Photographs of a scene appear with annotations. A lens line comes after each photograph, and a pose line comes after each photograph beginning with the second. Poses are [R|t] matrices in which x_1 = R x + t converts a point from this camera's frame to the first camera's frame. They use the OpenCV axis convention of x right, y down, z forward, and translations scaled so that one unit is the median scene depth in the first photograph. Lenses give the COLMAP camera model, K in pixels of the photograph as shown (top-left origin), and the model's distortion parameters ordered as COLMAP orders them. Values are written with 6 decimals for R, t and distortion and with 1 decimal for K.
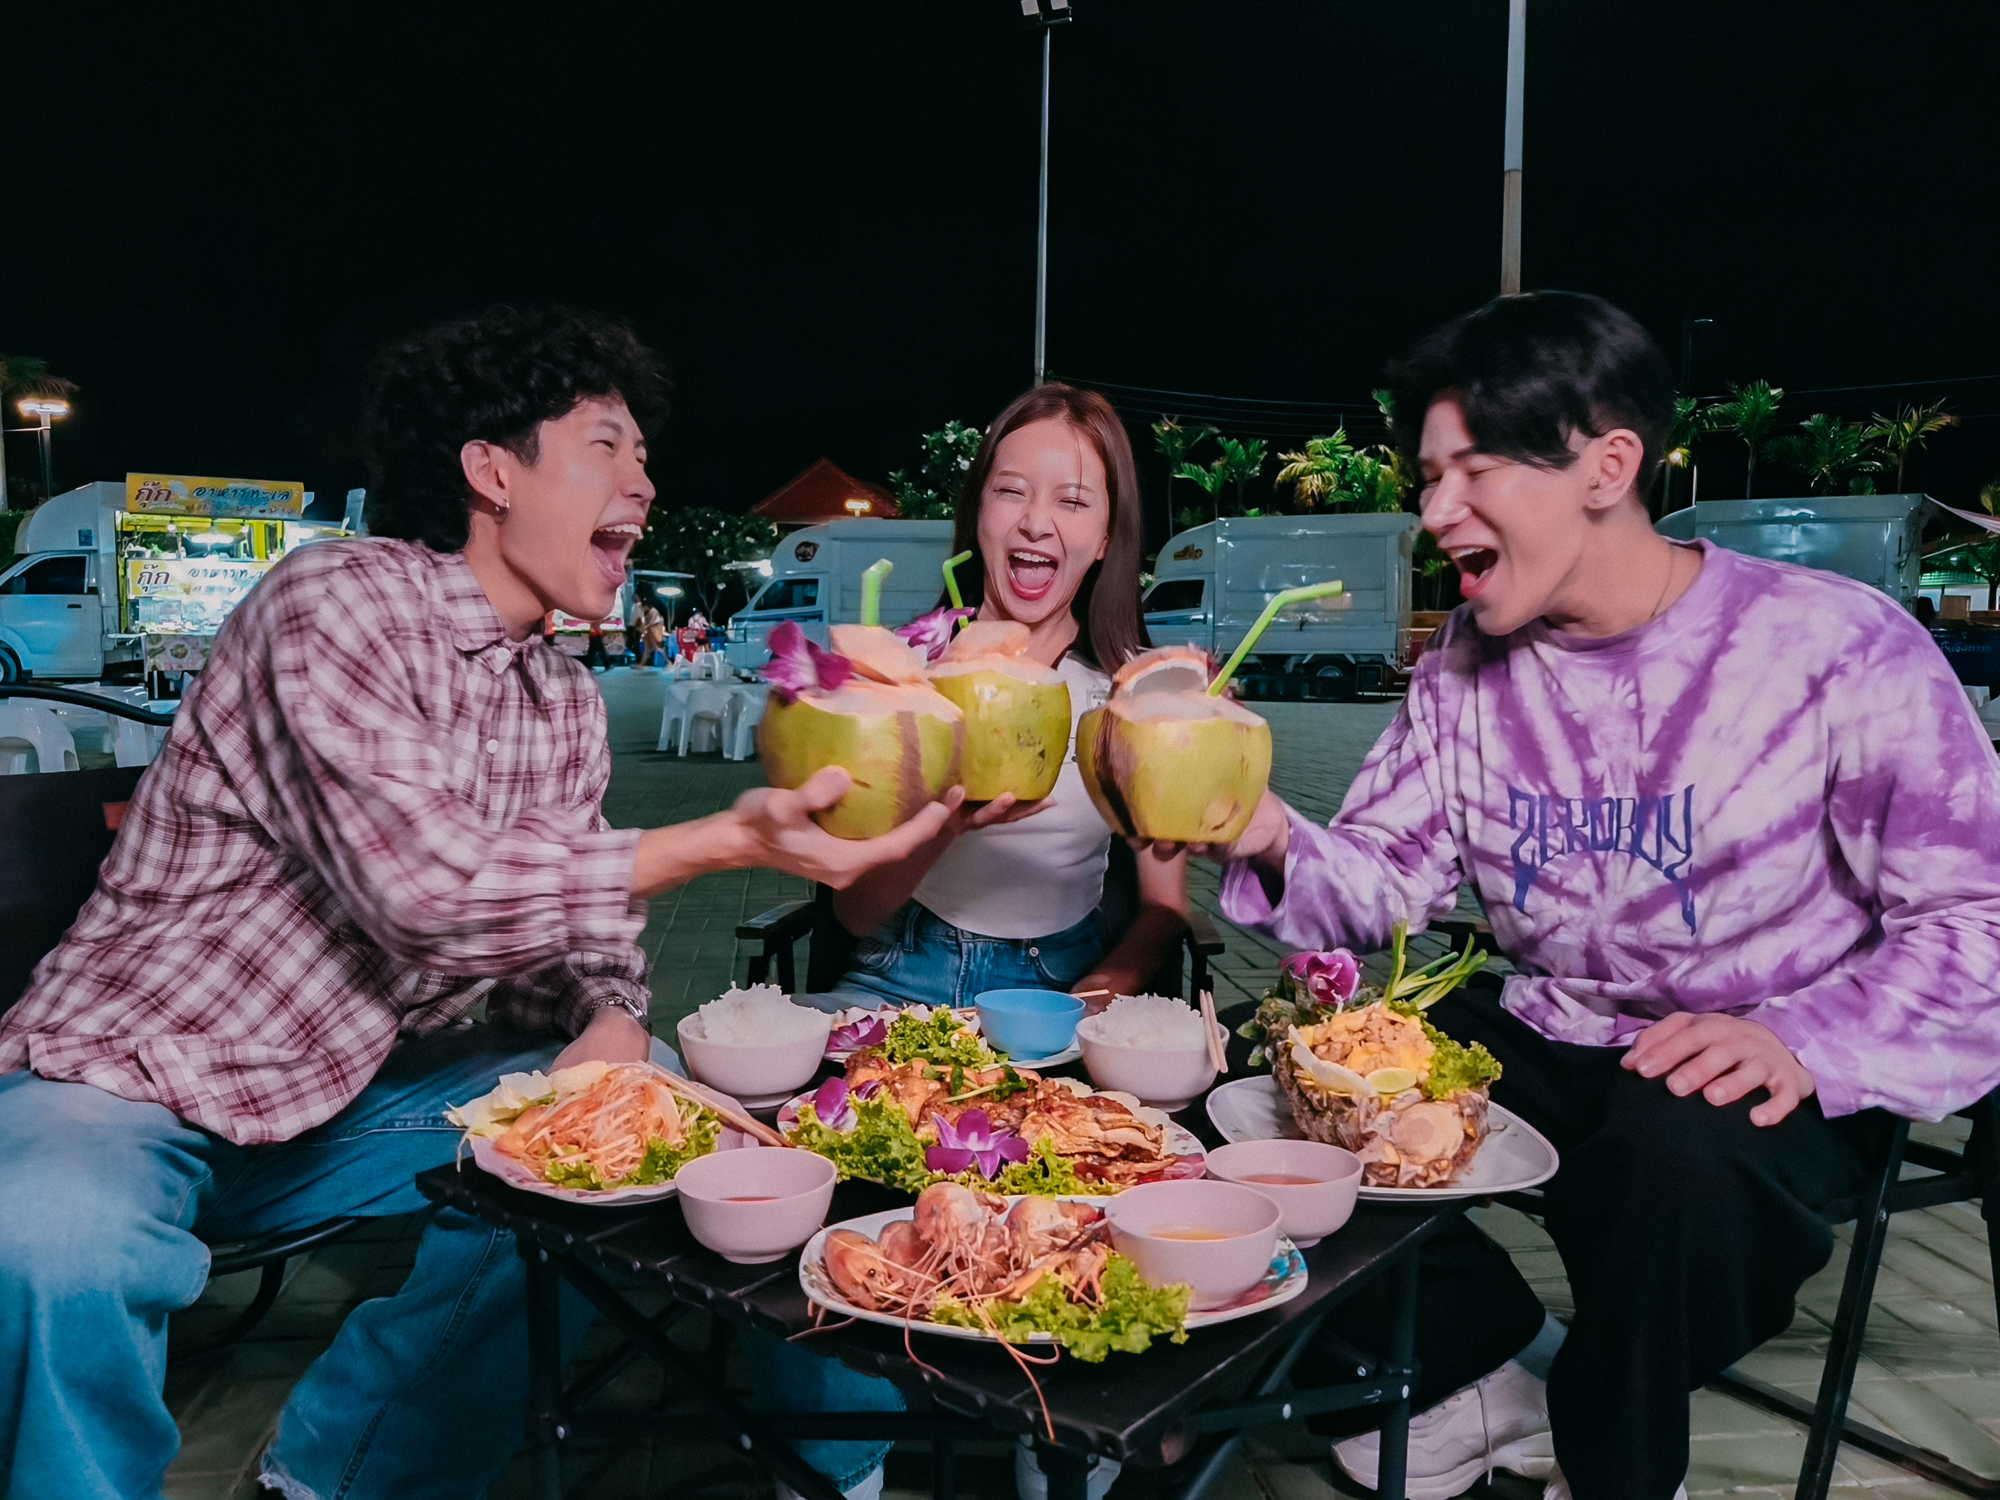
lens RADIAL K [[1553.6, 0, 1000.0], [0, 1553.6, 750.0], [0, 0, 1]] dist [0.002270, -0.009015]
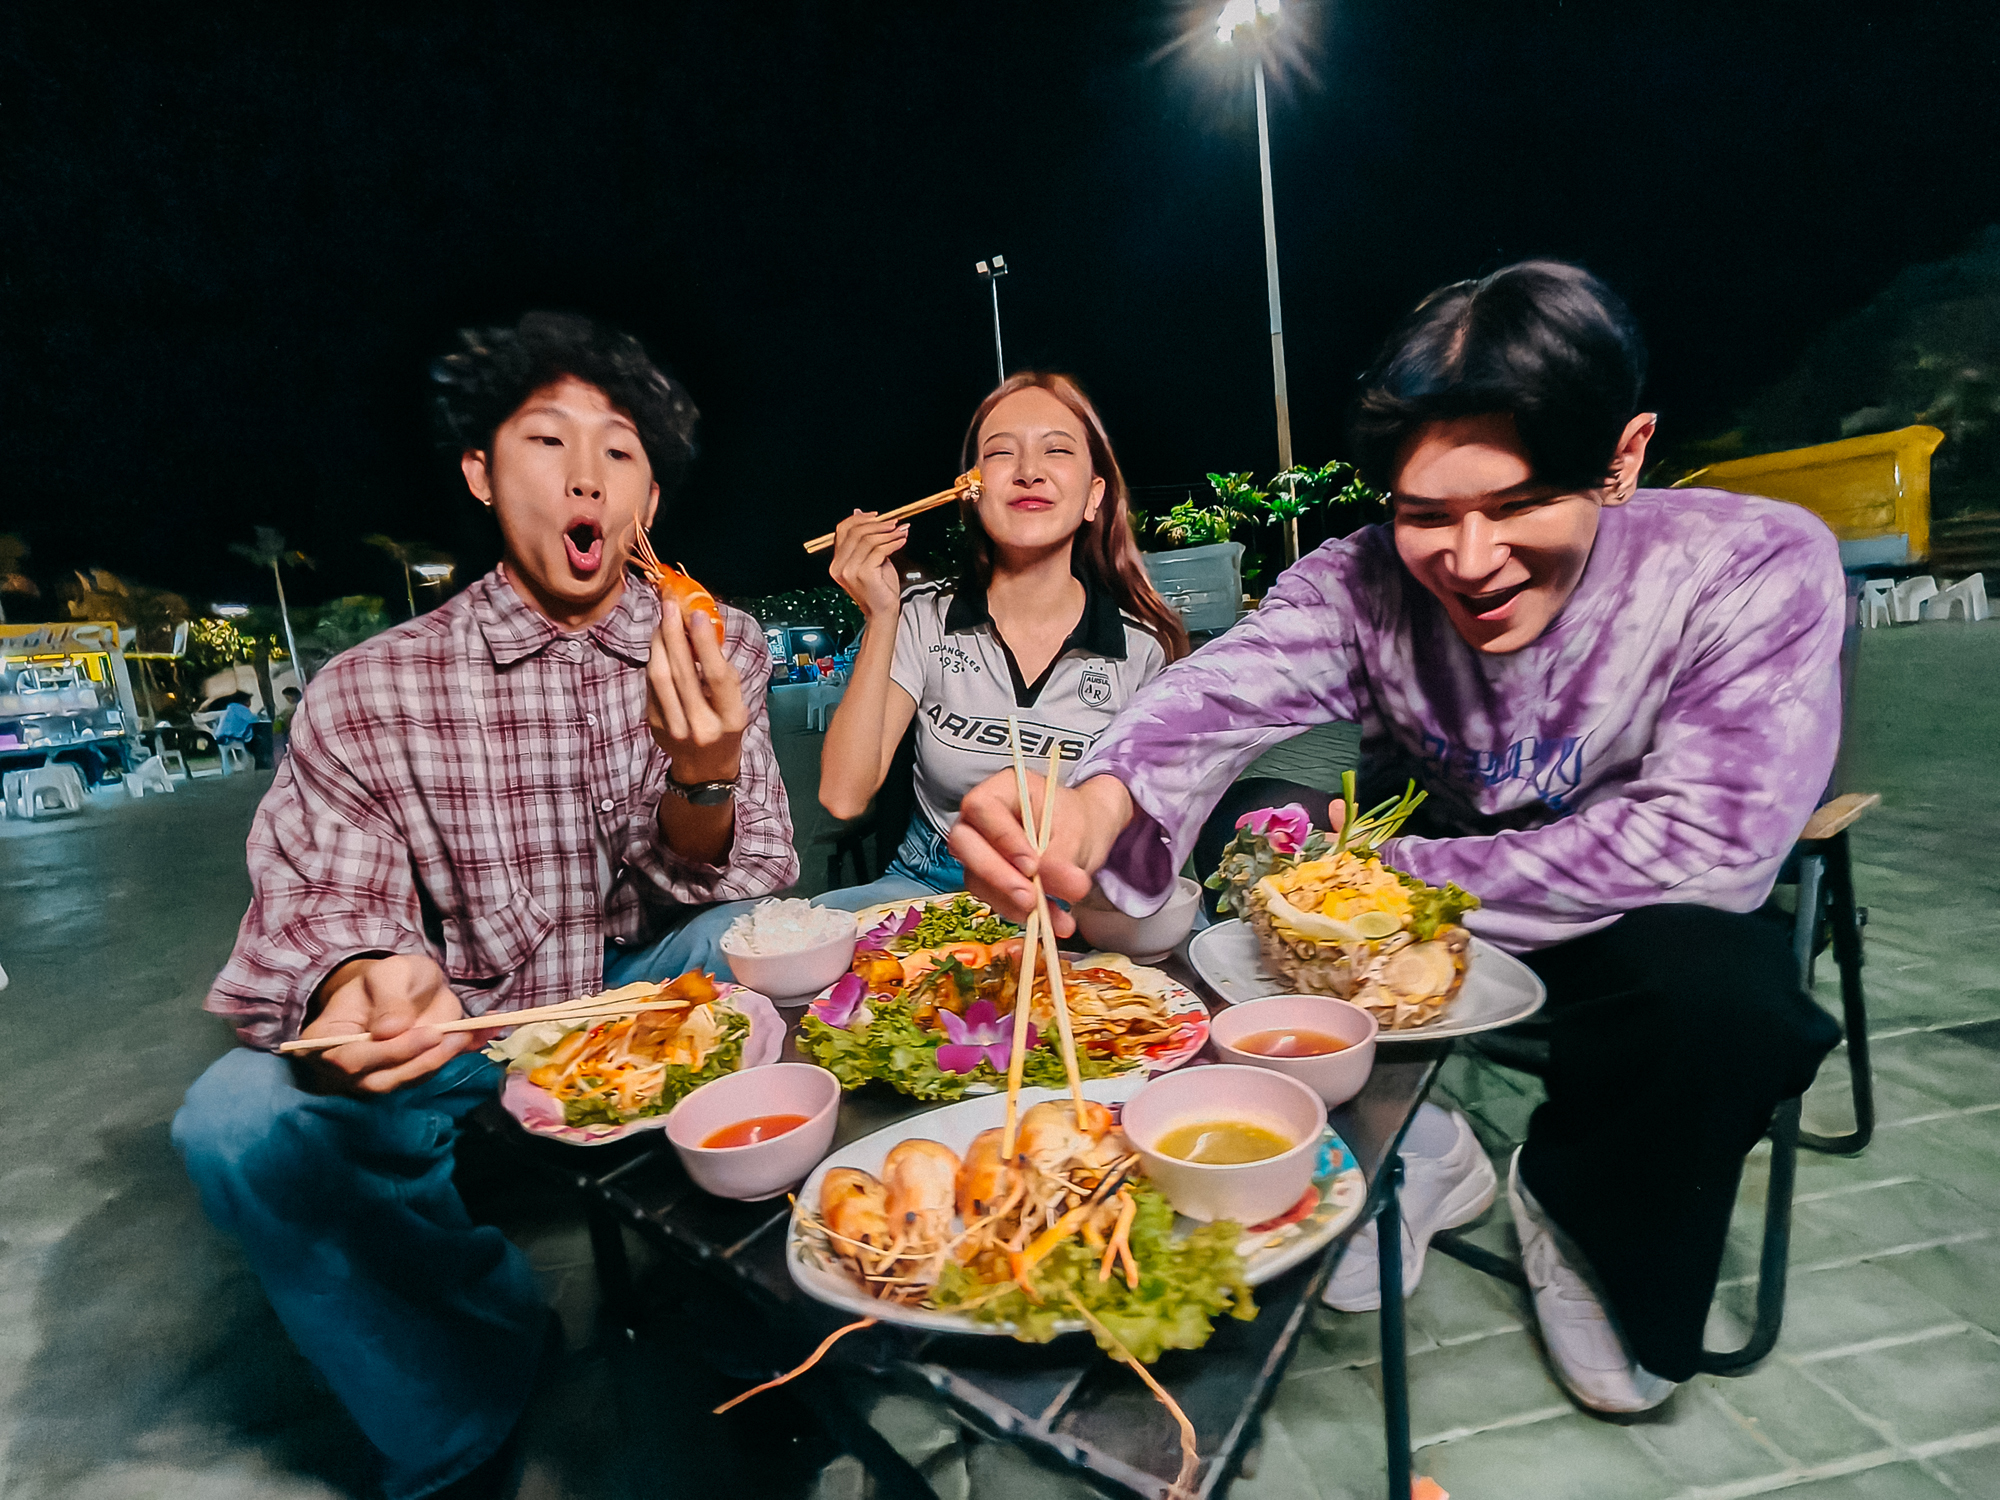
lens RADIAL K [[824.0, 0, 1002.3], [0, 824.0, 753.2], [0, 0, 1]] dist [0.000014, 0.000096]
pose [[0.993626, -0.110259, -0.023464, 0.027417], [0.111197, 0.992853, 0.043332, 0.045073], [0.018519, -0.045665, 0.998785, 0.442213]]
